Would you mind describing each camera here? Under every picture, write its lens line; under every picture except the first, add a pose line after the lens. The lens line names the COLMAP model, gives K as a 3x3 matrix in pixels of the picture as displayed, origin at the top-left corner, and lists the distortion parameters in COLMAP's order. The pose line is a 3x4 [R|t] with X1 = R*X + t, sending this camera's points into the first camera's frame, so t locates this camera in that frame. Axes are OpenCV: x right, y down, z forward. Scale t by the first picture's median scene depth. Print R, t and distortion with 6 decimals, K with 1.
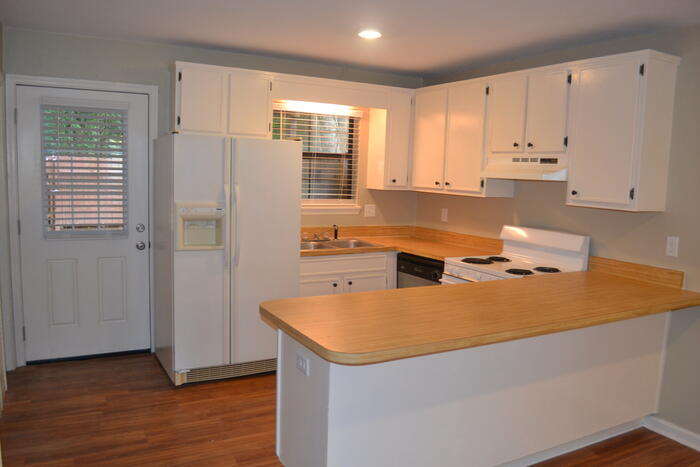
lens RADIAL K [[564.5, 0, 350.0], [0, 564.5, 233.5], [0, 0, 1]] dist [-0.065508, -0.004322]
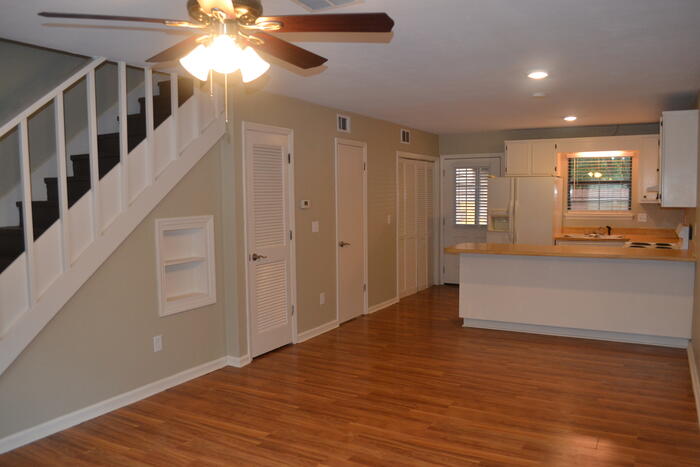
lens RADIAL K [[564.5, 0, 350.0], [0, 564.5, 233.5], [0, 0, 1]] dist [-0.065508, -0.004322]
pose [[0.532363, 0.018644, -0.846311, 1.128019], [-0.066358, 0.997600, -0.019765, 0.105259], [0.843912, 0.066682, 0.532322, -0.541290]]
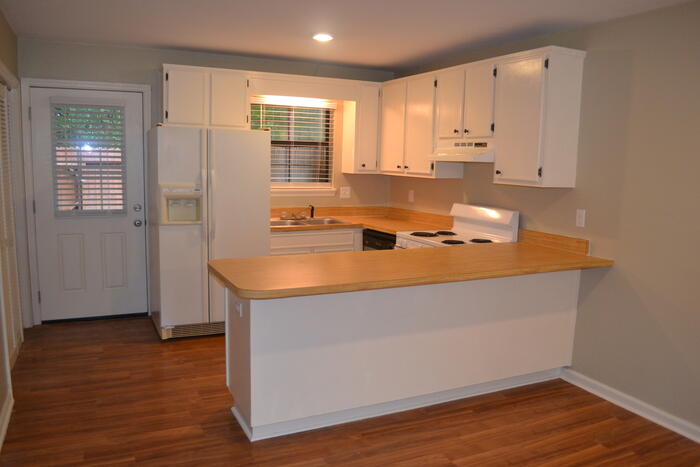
lens RADIAL K [[564.5, 0, 350.0], [0, 564.5, 233.5], [0, 0, 1]] dist [-0.065508, -0.004322]
pose [[0.998222, -0.002649, -0.059552, 0.146312], [0.003703, 0.999838, 0.017602, 0.026782], [0.059495, -0.017791, 0.998070, -0.145114]]
